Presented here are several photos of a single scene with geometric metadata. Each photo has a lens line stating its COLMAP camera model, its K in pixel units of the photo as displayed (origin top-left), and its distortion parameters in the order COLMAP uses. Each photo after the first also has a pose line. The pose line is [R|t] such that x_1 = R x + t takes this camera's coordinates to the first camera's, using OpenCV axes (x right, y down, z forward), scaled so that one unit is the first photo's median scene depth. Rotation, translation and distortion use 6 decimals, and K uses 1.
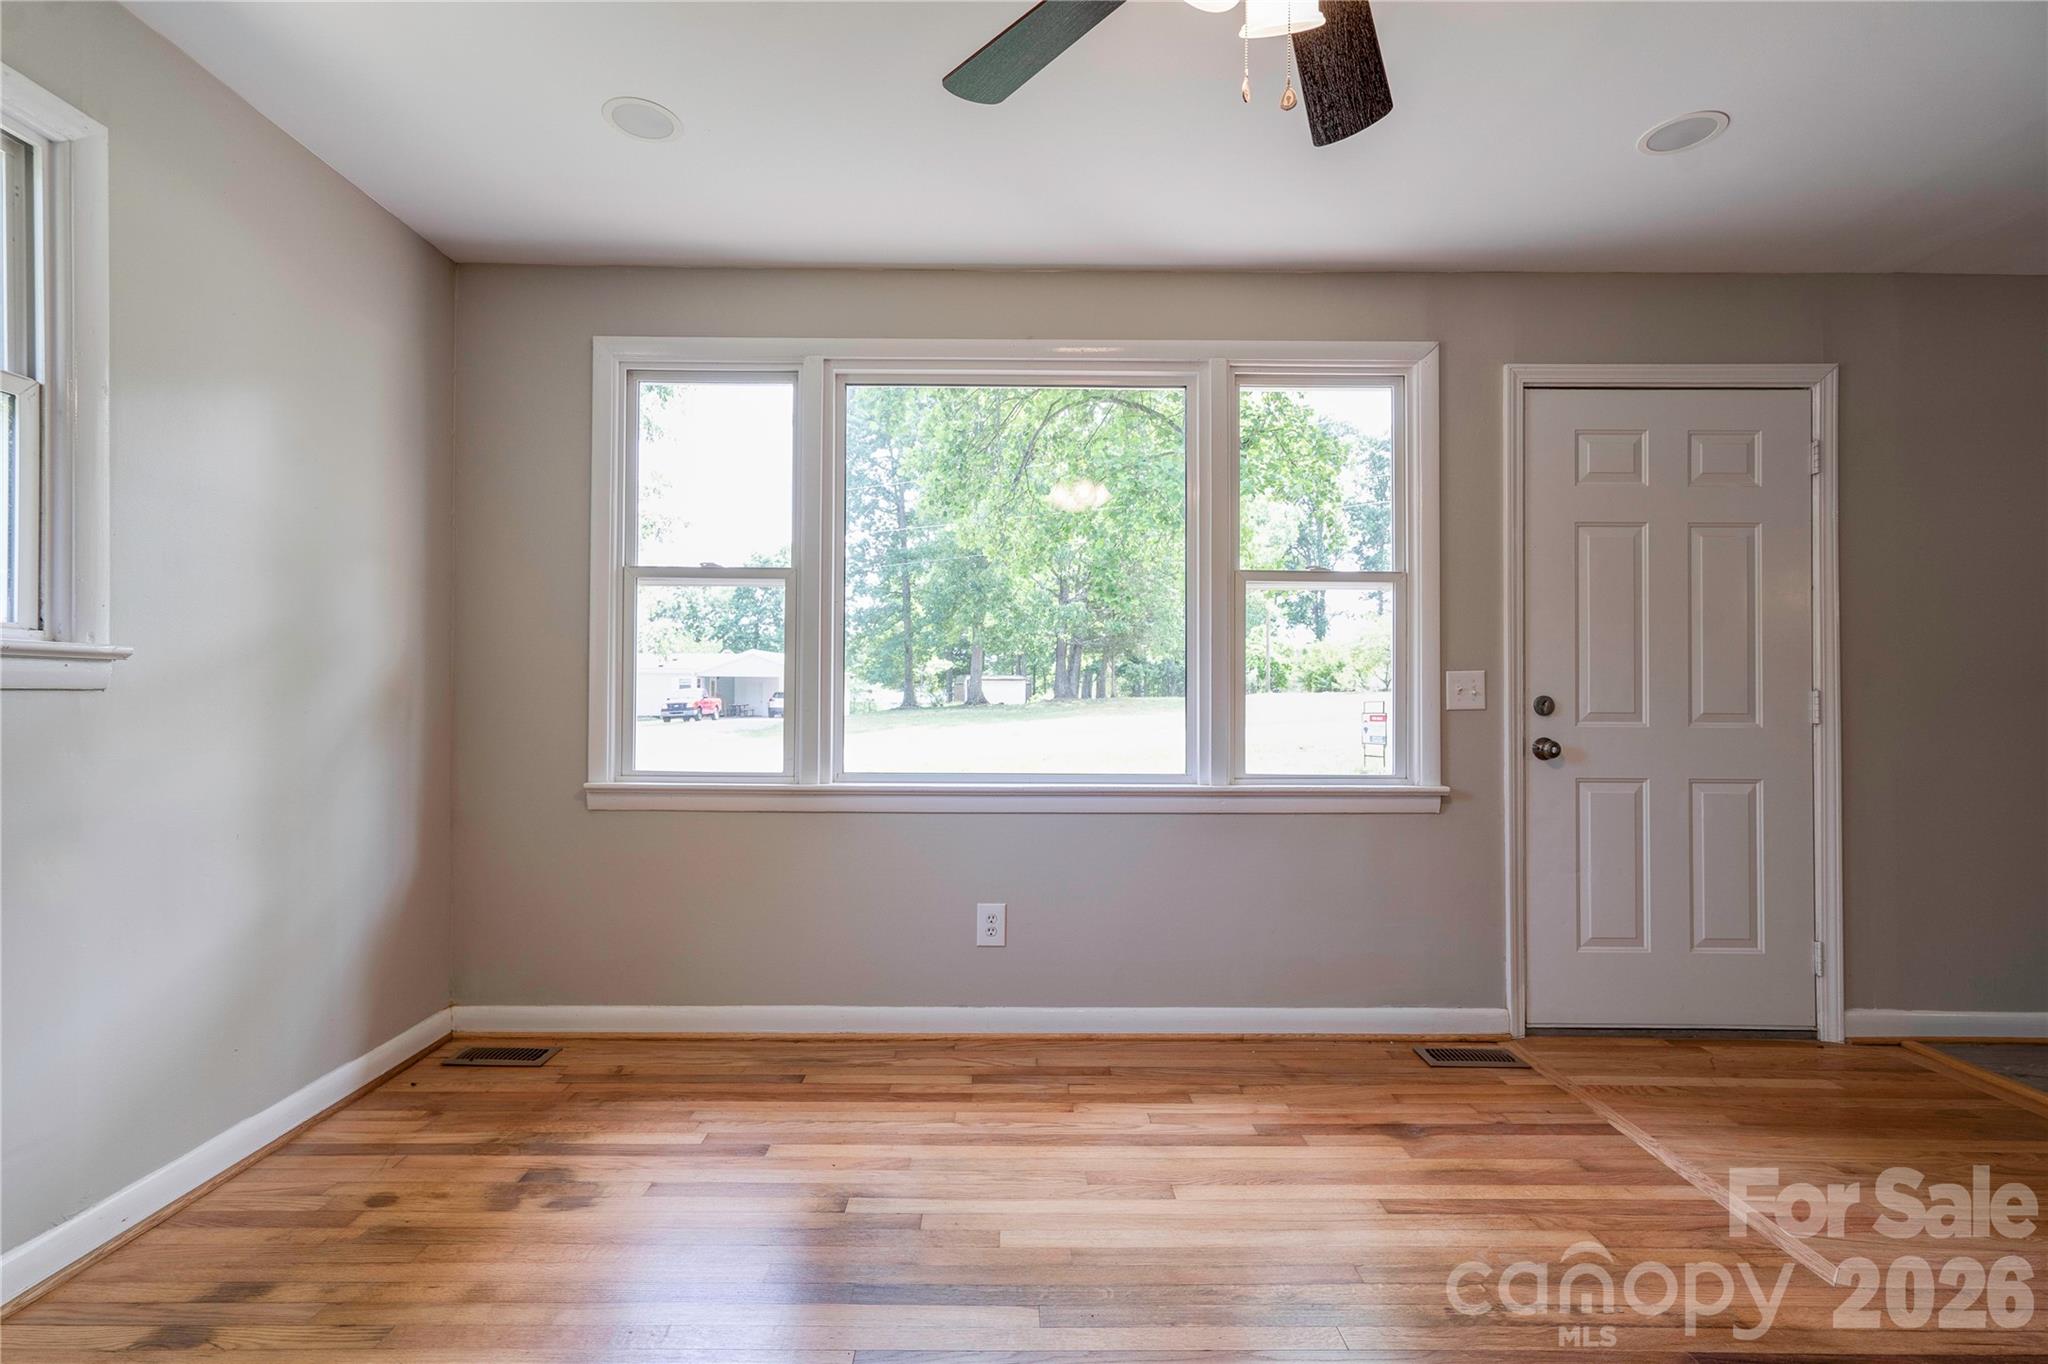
lens RADIAL K [[936.3, 0, 1018.4], [0, 936.3, 678.0], [0, 0, 1]] dist [-0.000923, 0.010132]
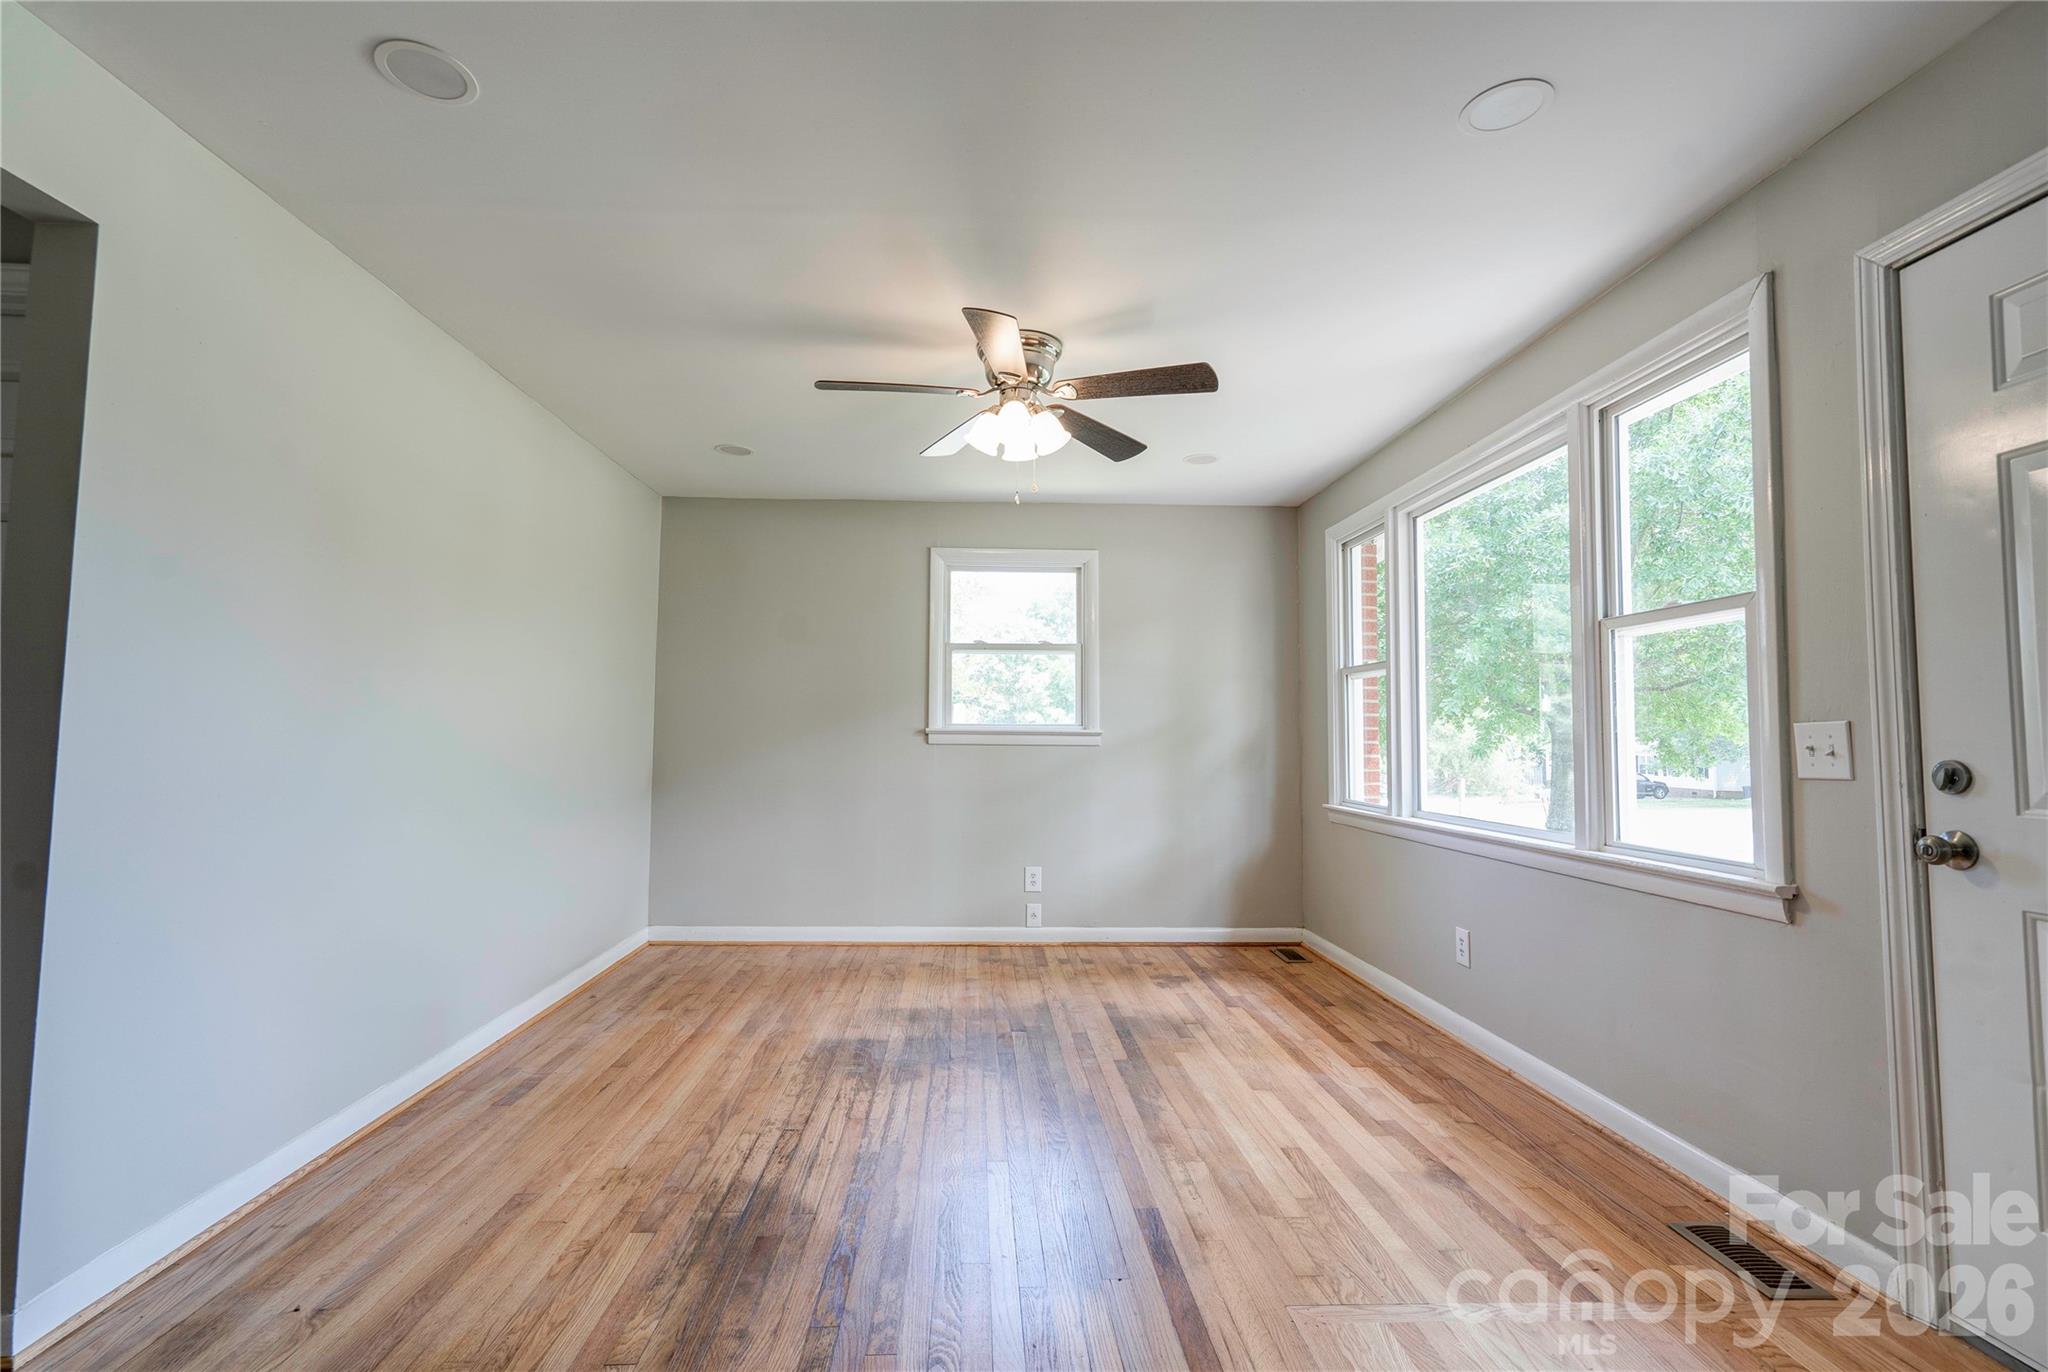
lens RADIAL K [[951.7, 0, 1015.2], [0, 951.7, 684.4], [0, 0, 1]] dist [-0.012597, 0.021368]
pose [[0.041495, -0.064658, -0.997044, 1.171287], [0.006515, 0.997900, -0.064442, 0.006293], [0.999117, -0.003822, 0.041830, 0.389145]]
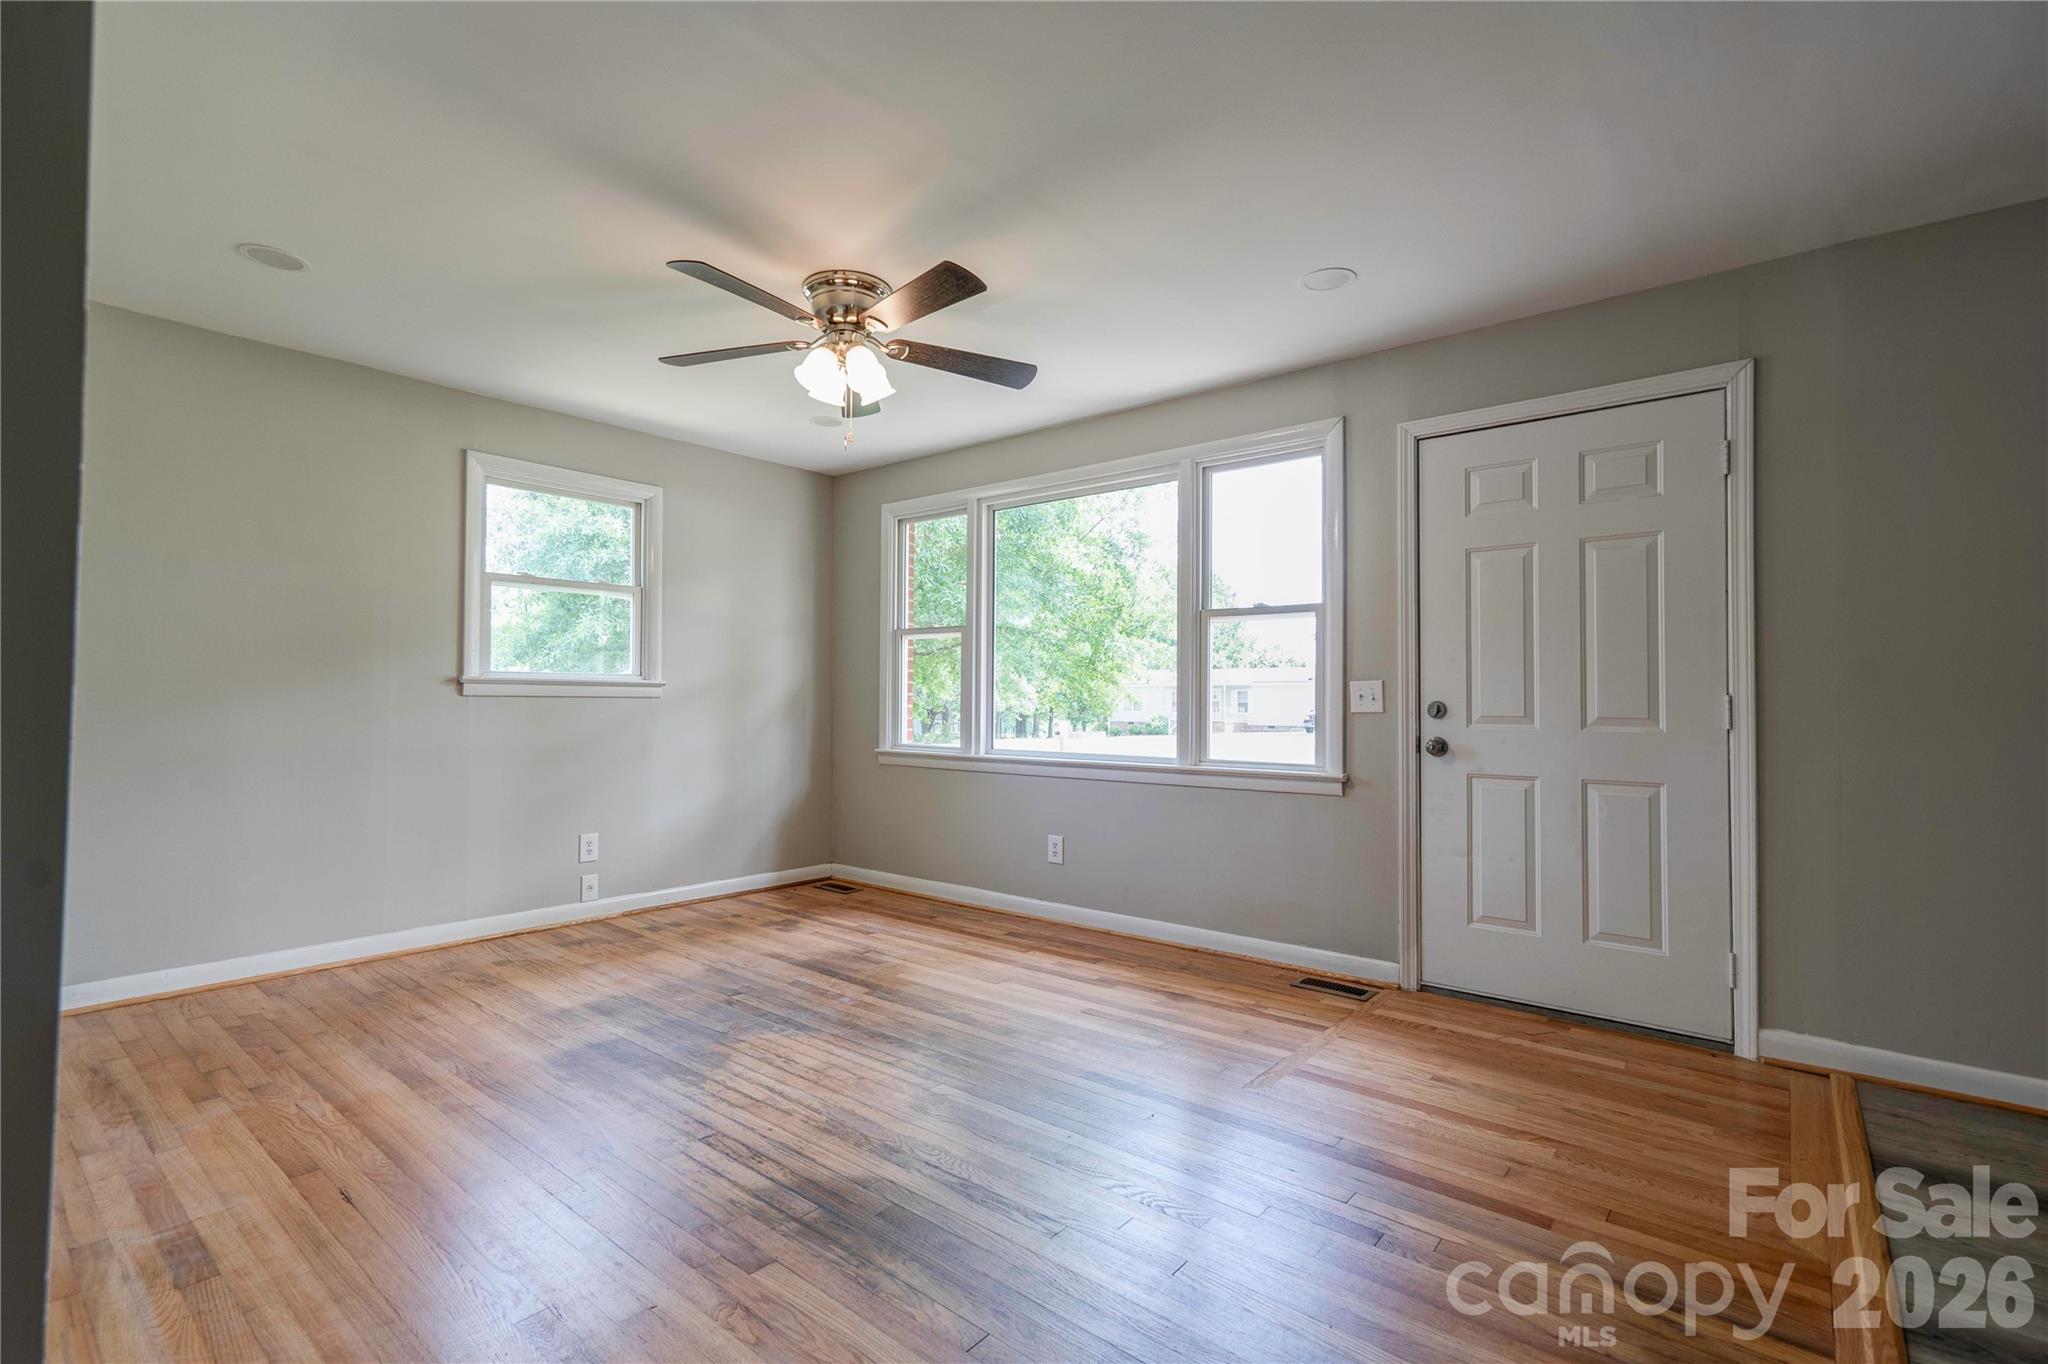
lens RADIAL K [[936.3, 0, 1018.4], [0, 936.3, 678.0], [0, 0, 1]] dist [-0.000923, 0.010132]
pose [[0.765054, -0.016871, -0.643745, 0.931736], [0.007921, 0.999828, -0.016789, 0.005586], [0.643918, 0.007745, 0.765056, -0.228088]]
